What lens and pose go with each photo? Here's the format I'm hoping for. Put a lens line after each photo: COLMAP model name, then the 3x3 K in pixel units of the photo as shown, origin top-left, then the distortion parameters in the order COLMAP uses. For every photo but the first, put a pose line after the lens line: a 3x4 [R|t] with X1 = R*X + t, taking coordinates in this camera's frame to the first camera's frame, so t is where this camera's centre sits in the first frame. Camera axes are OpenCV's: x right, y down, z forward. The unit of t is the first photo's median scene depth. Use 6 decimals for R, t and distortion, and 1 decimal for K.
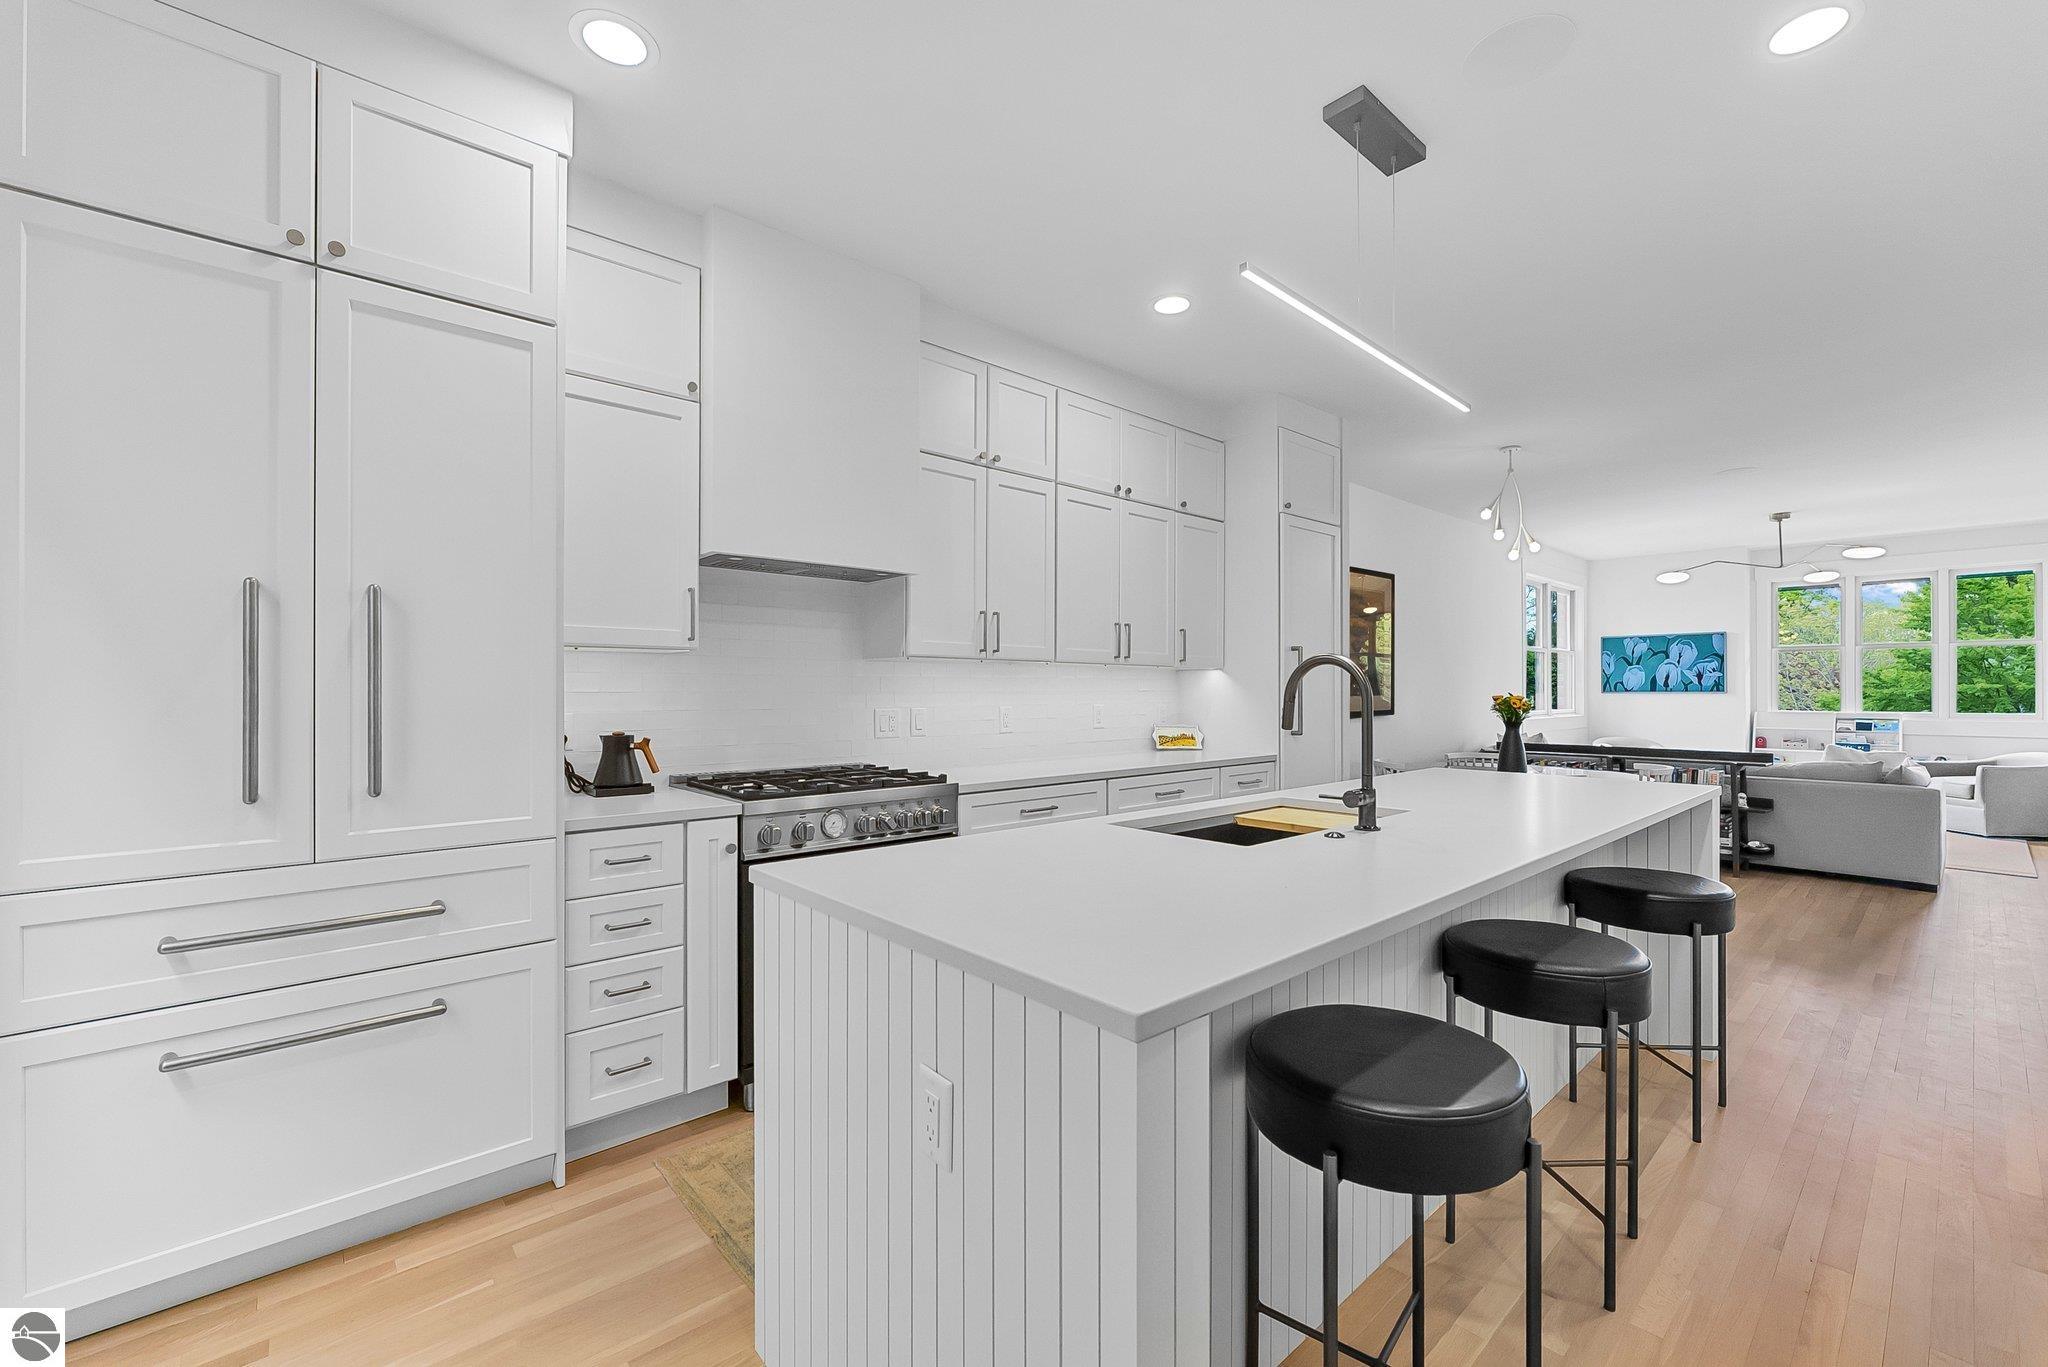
lens RADIAL K [[809.9, 0, 1024.0], [0, 809.9, 683.5], [0, 0, 1]] dist [-0.000089, -0.000017]
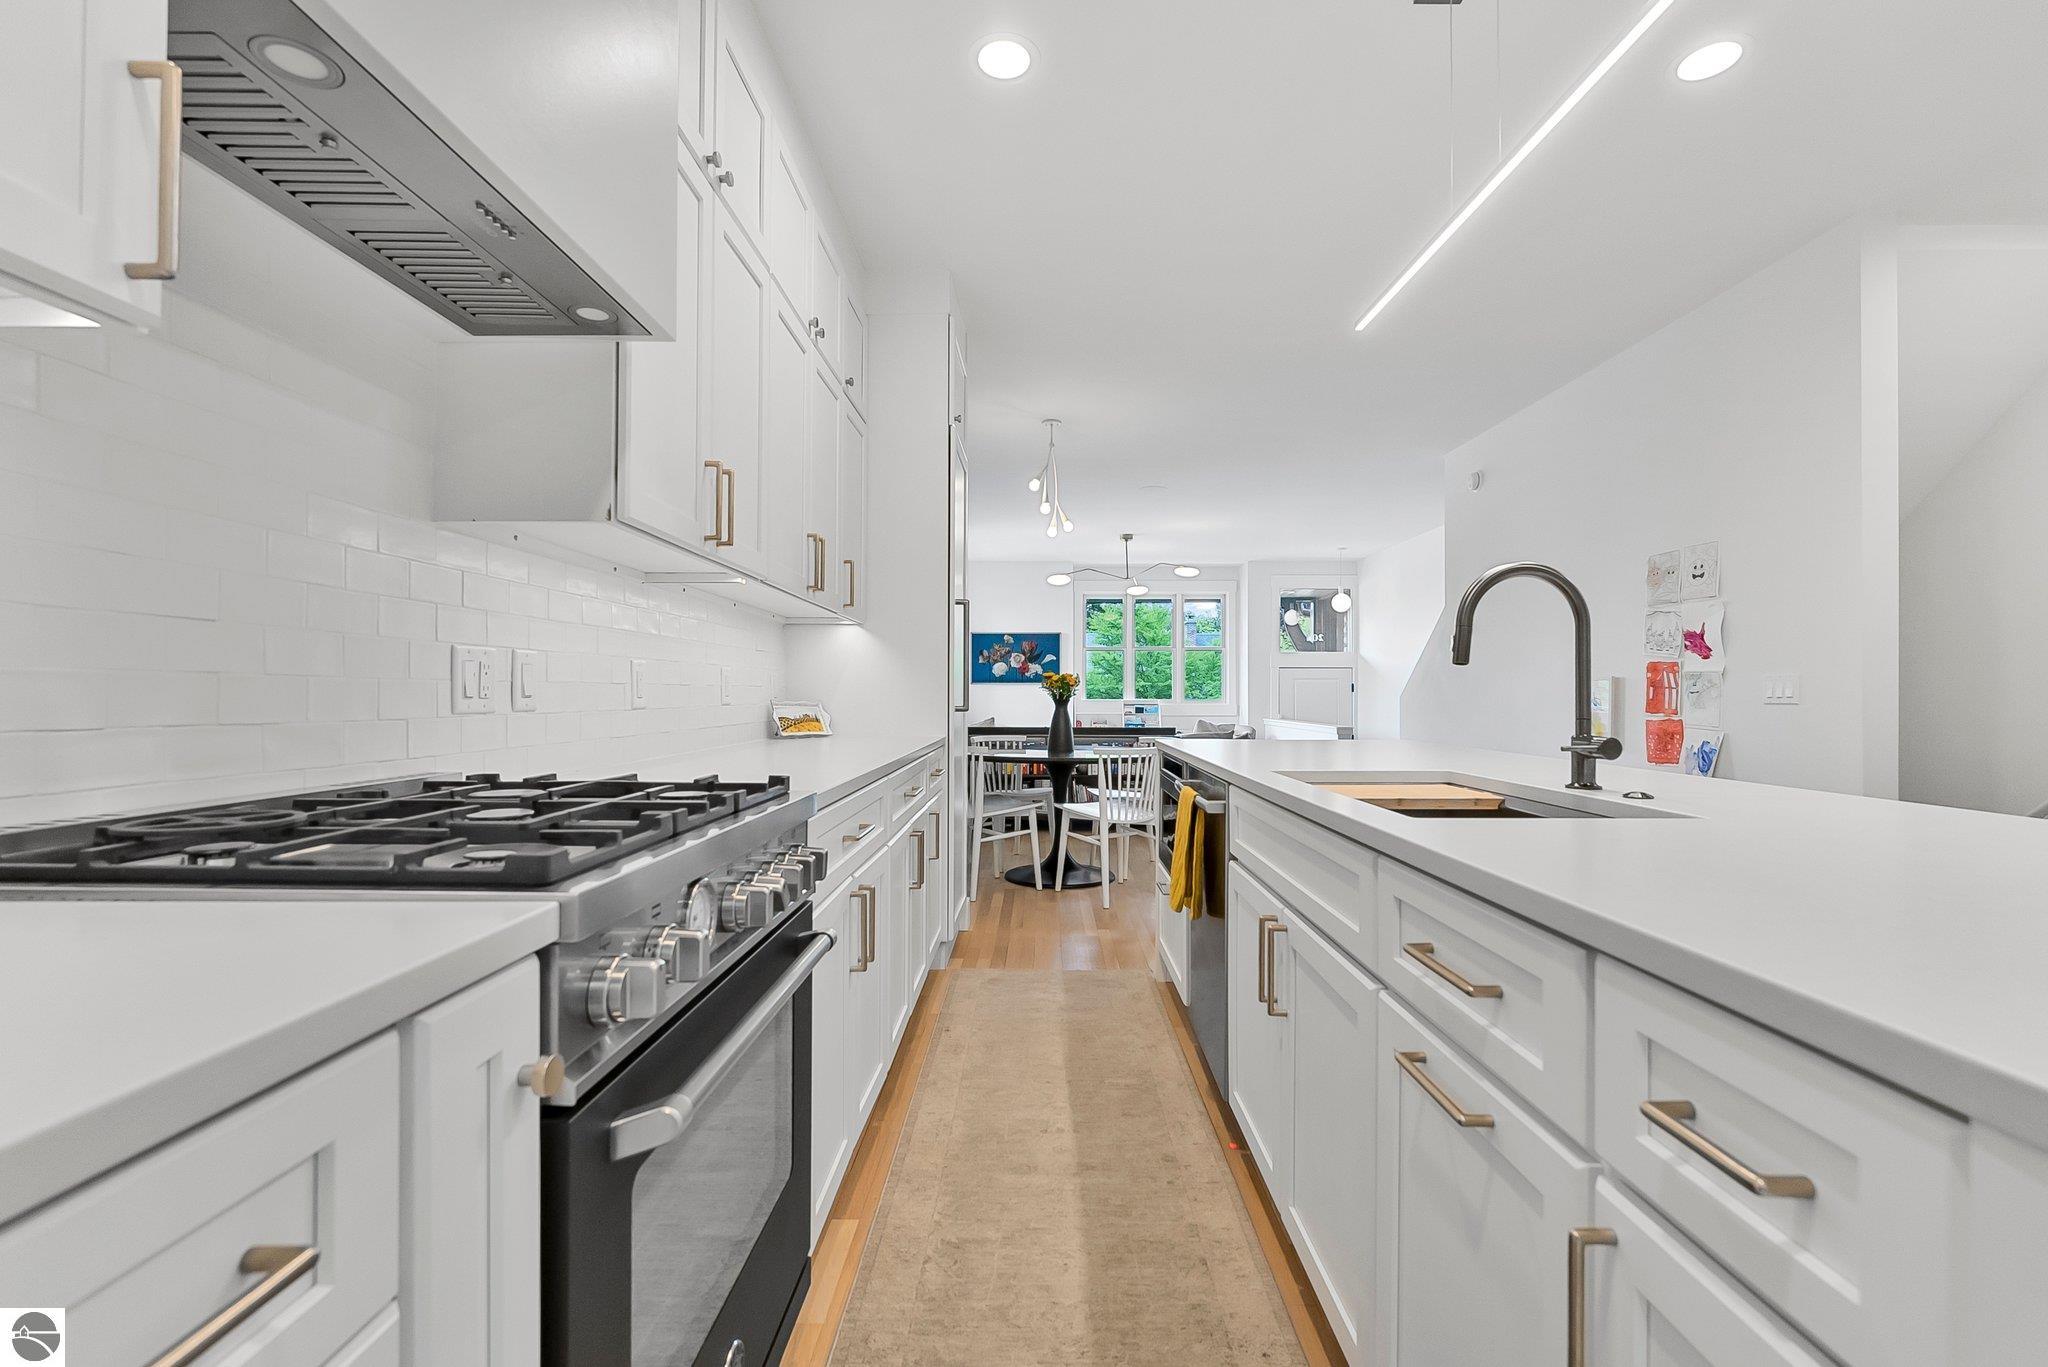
lens RADIAL K [[883.0, 0, 1034.3], [0, 883.0, 690.1], [0, 0, 1]] dist [0.000199, 0.000015]
pose [[0.653180, 0.008904, 0.757150, -0.249635], [-0.014909, 0.999888, 0.001103, 0.037674], [-0.757056, -0.012009, 0.653240, 0.356103]]
